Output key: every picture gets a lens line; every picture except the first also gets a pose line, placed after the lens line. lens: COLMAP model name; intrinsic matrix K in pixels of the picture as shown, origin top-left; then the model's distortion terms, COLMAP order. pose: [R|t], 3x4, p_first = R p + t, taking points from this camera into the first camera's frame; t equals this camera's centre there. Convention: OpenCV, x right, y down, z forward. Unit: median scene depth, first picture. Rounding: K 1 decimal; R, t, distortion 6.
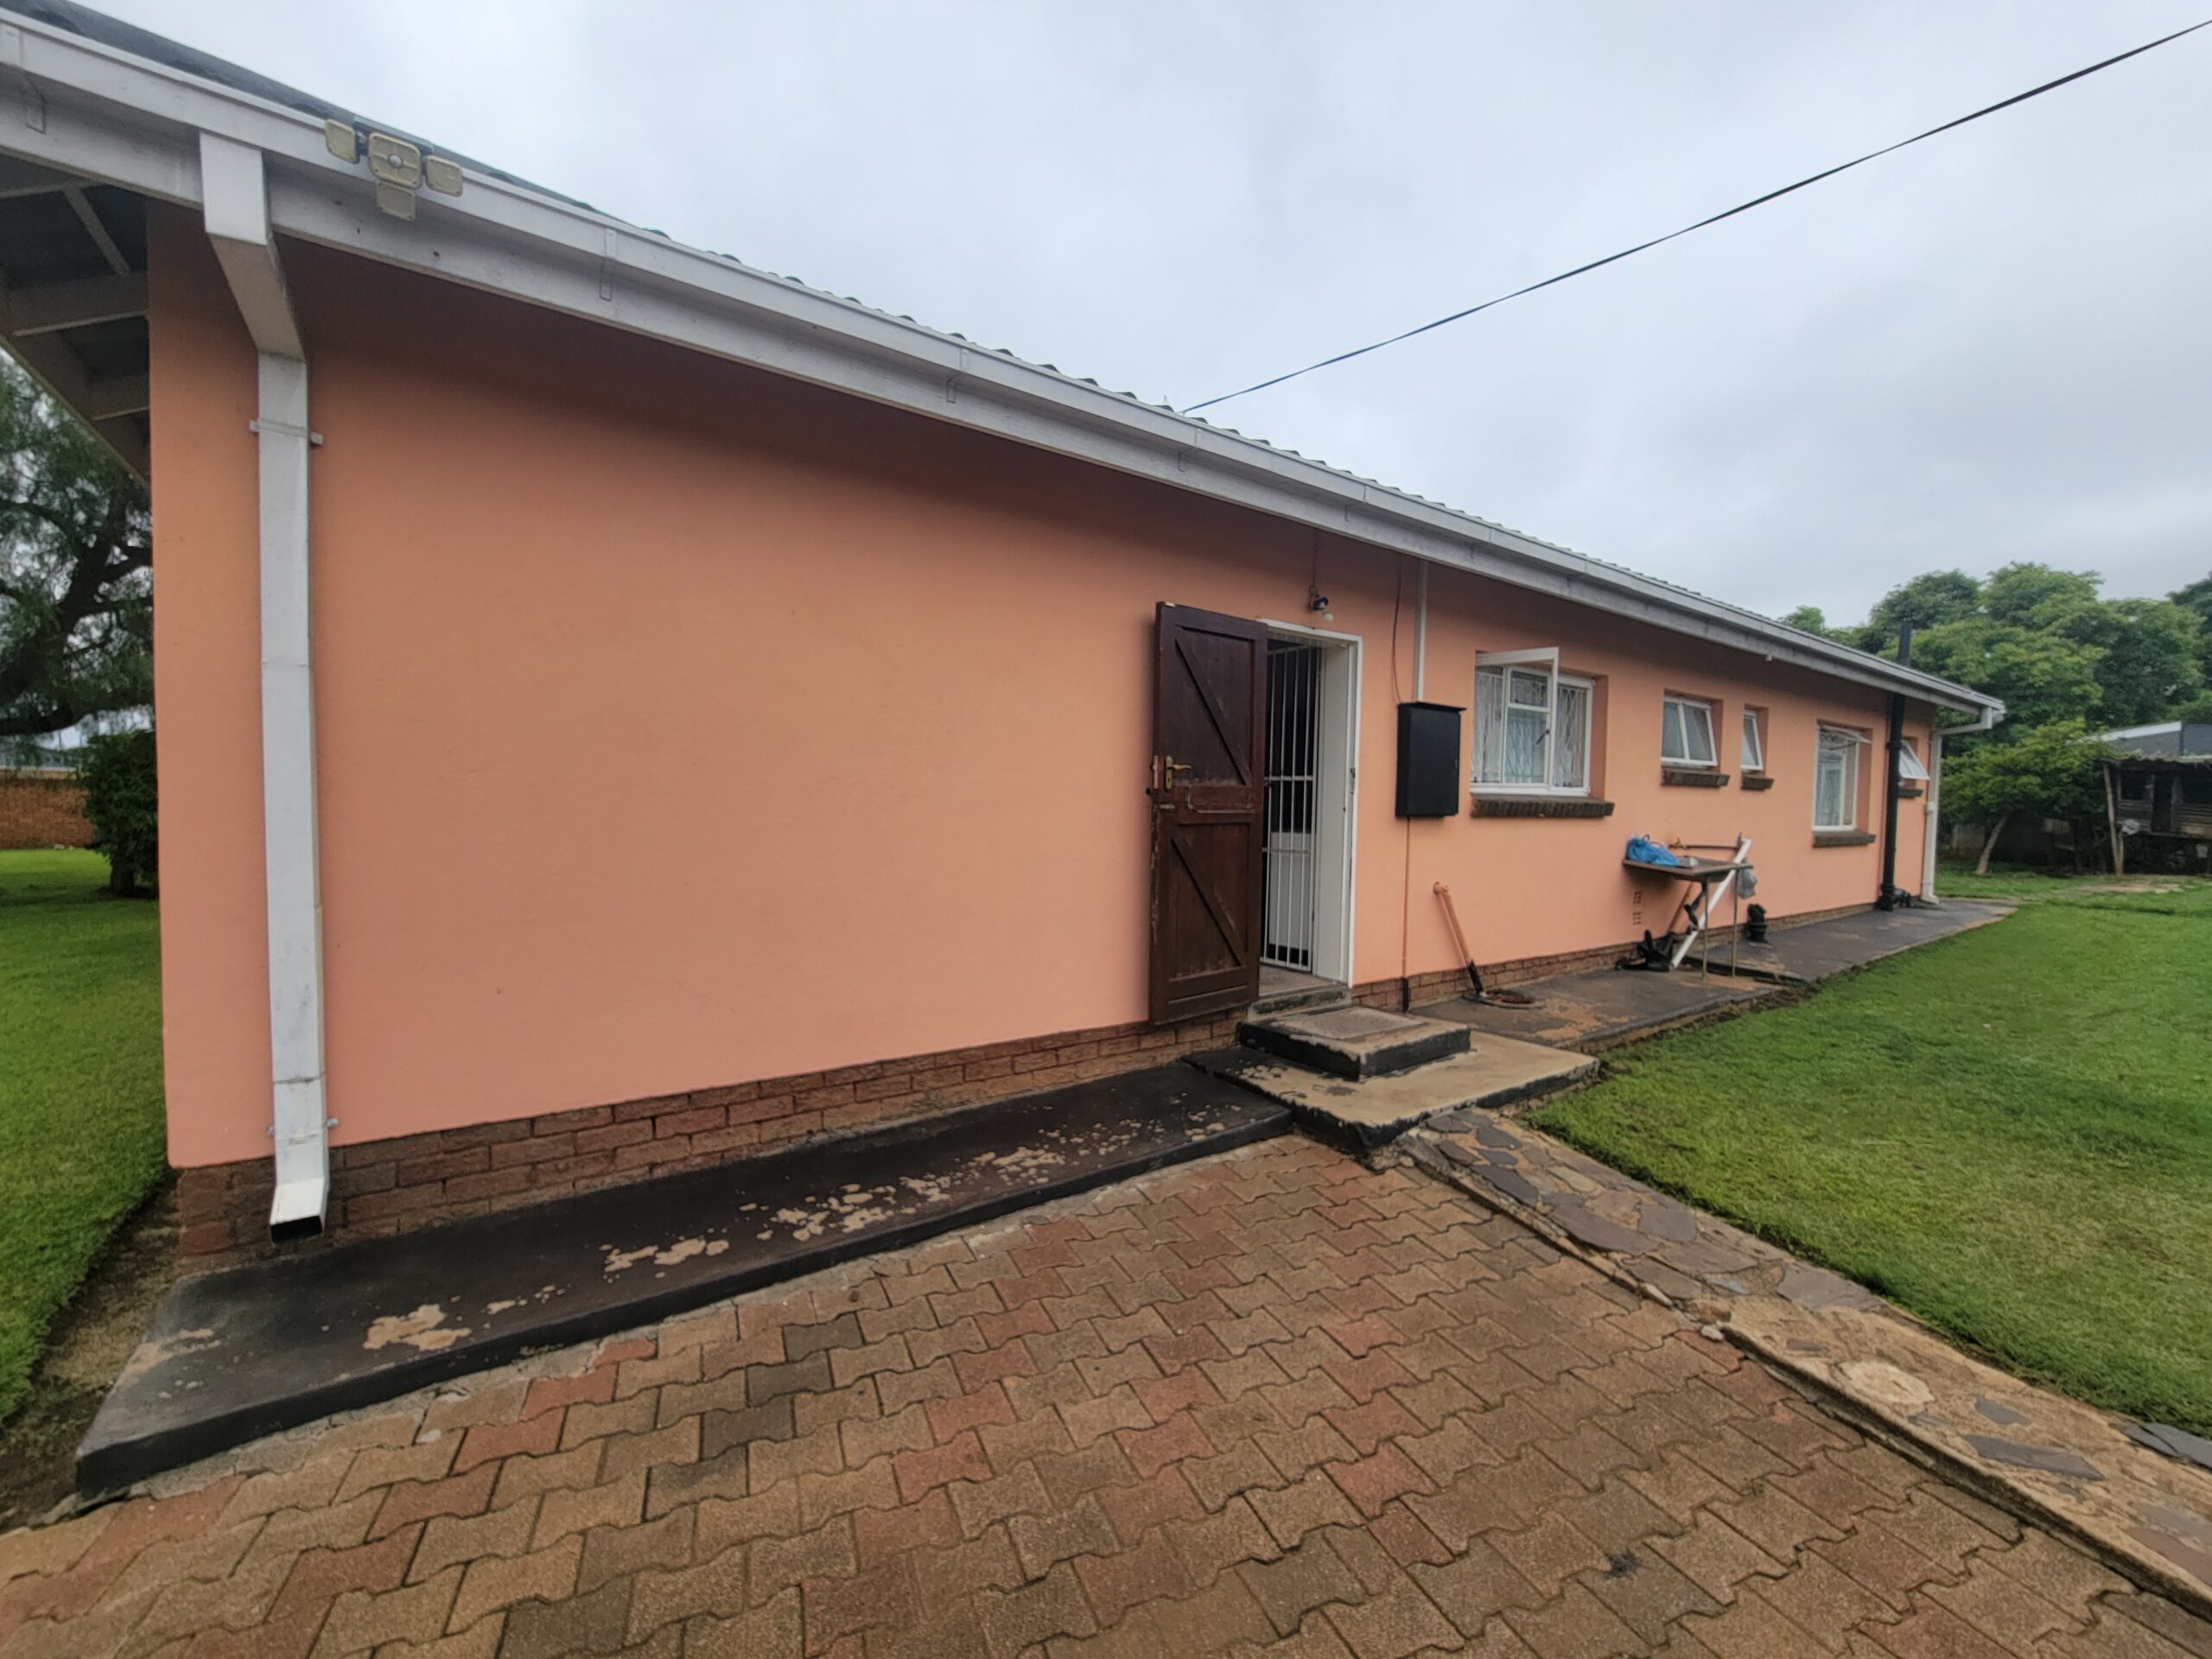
lens RADIAL K [[914.7, 0, 1091.6], [0, 914.7, 819.2], [0, 0, 1]] dist [-0.001284, 0.001001]
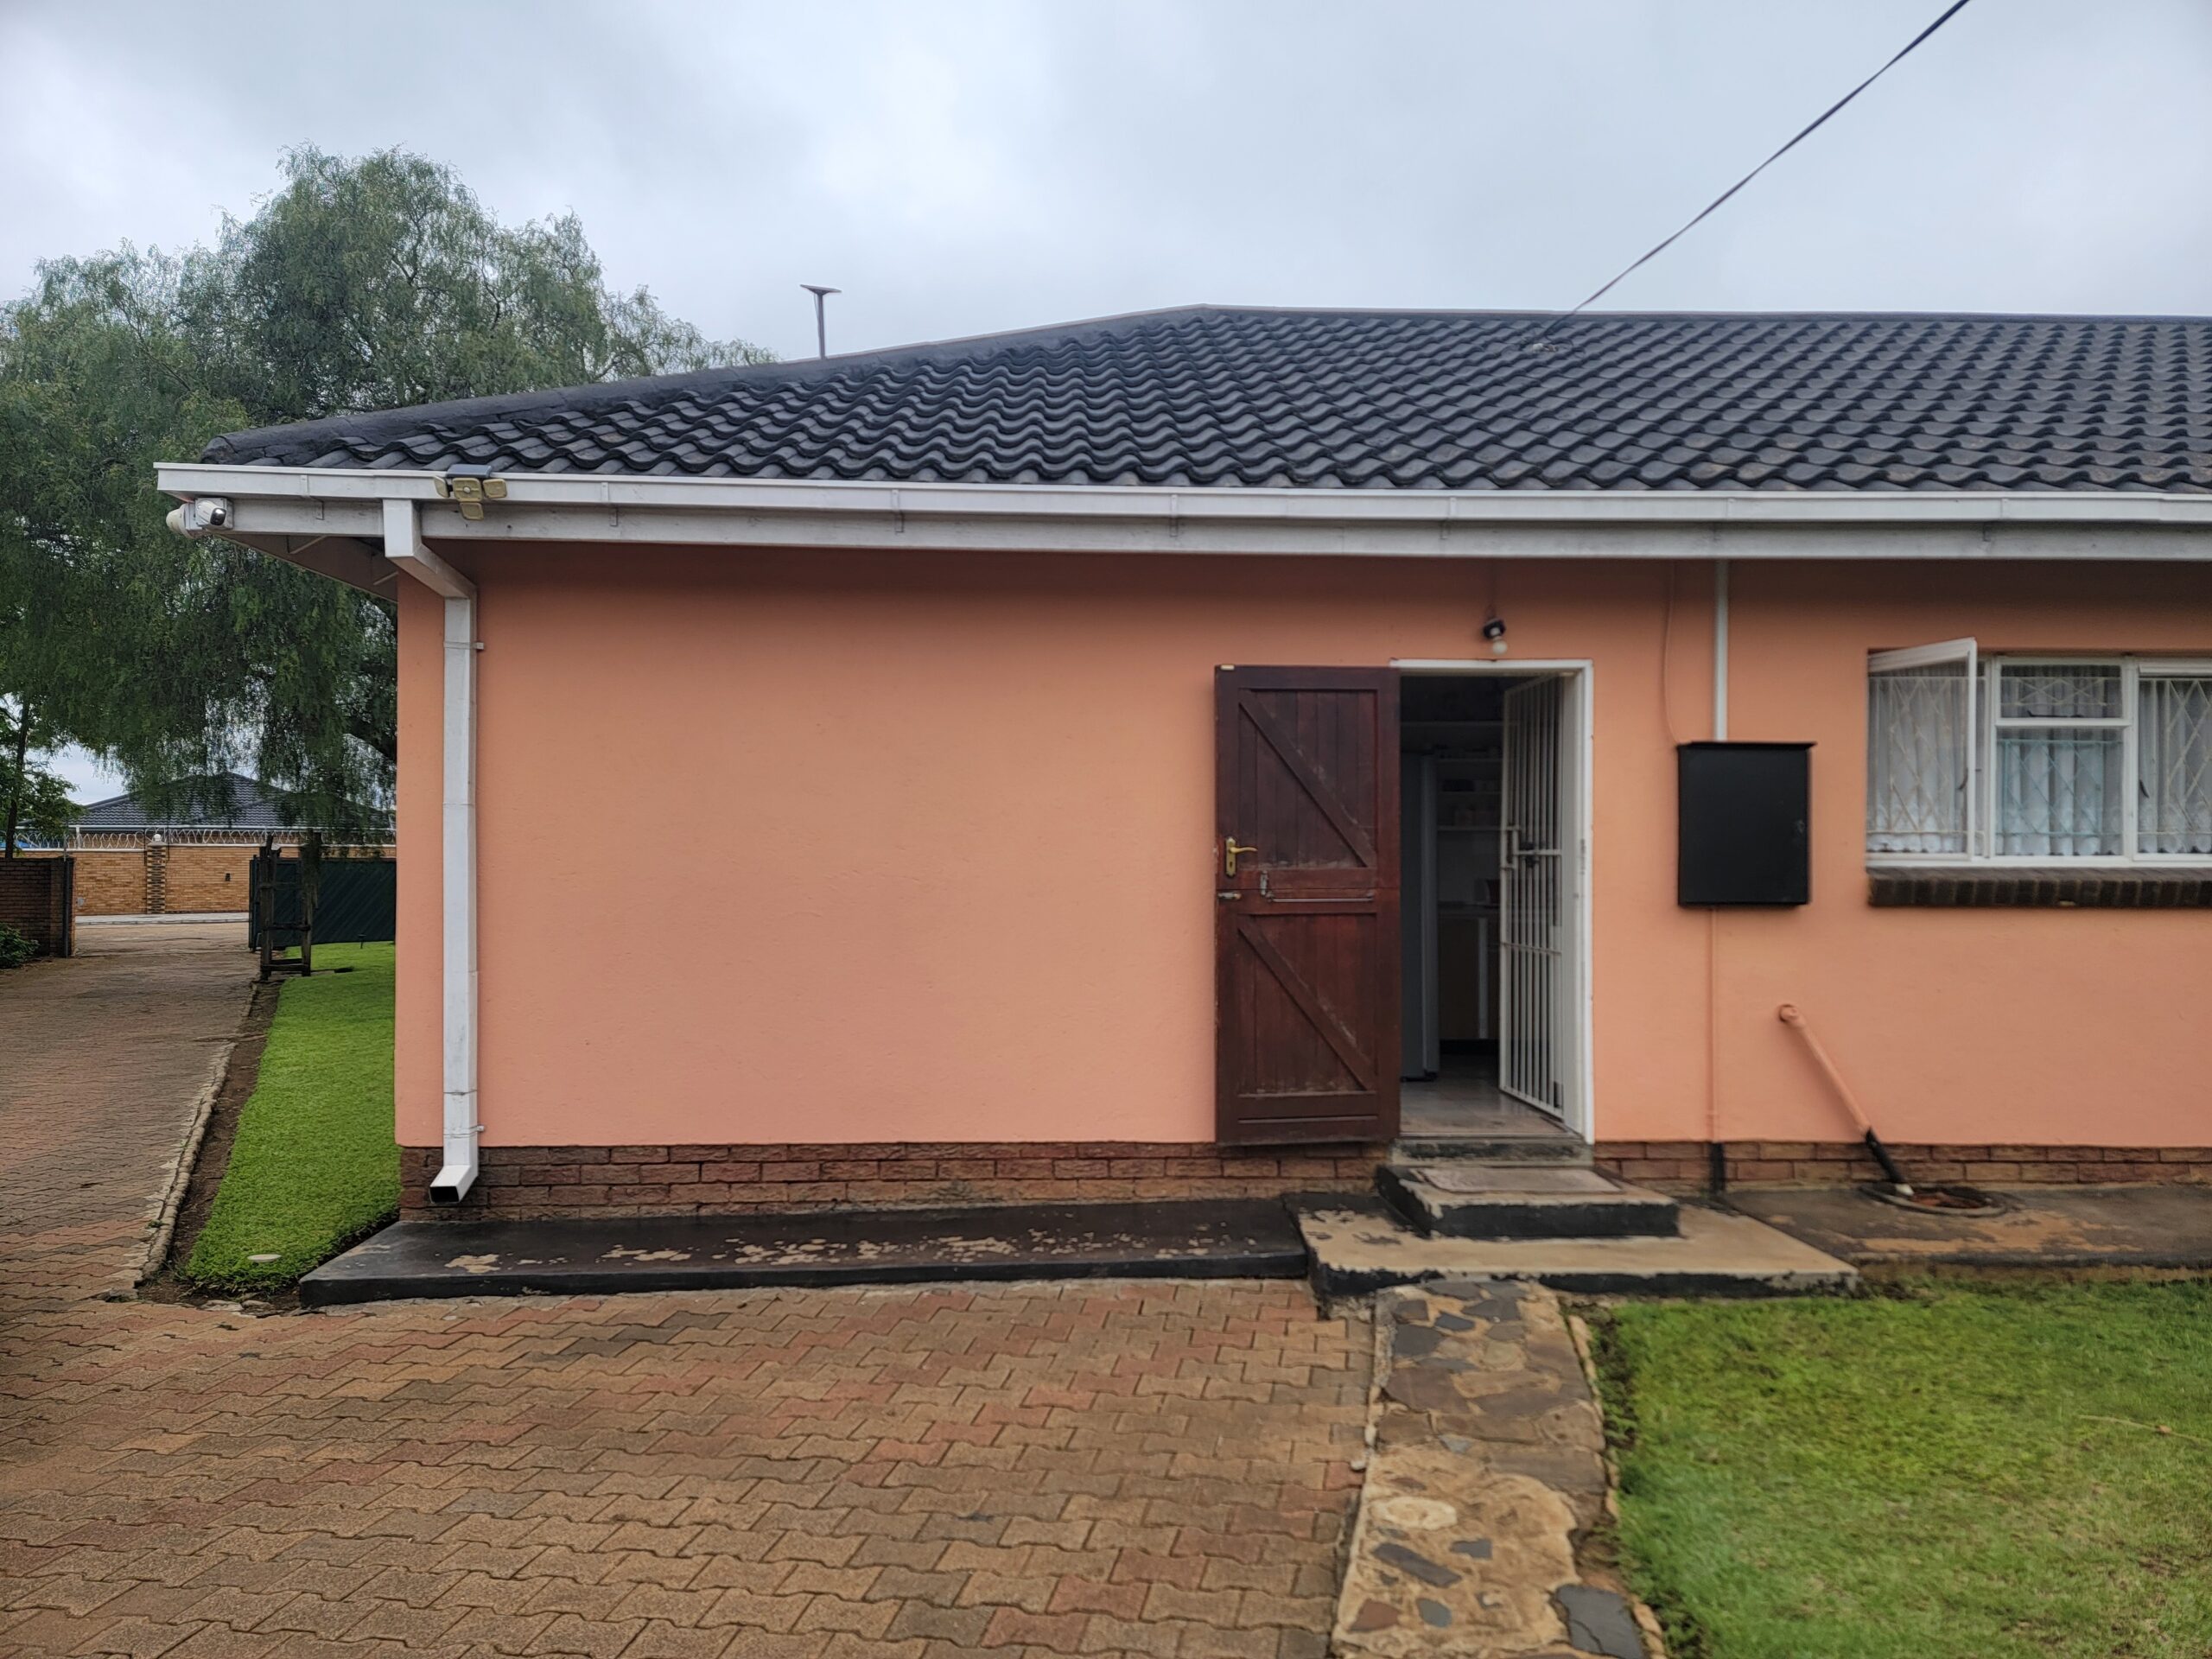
lens RADIAL K [[1544.2, 0, 1122.2], [0, 1544.2, 809.4], [0, 0, 1]] dist [0.072361, -0.014572]
pose [[0.839098, -0.029658, -0.543171, 0.924747], [-0.000152, 0.998500, -0.054755, -0.016035], [0.543980, 0.046028, 0.837835, -0.349014]]
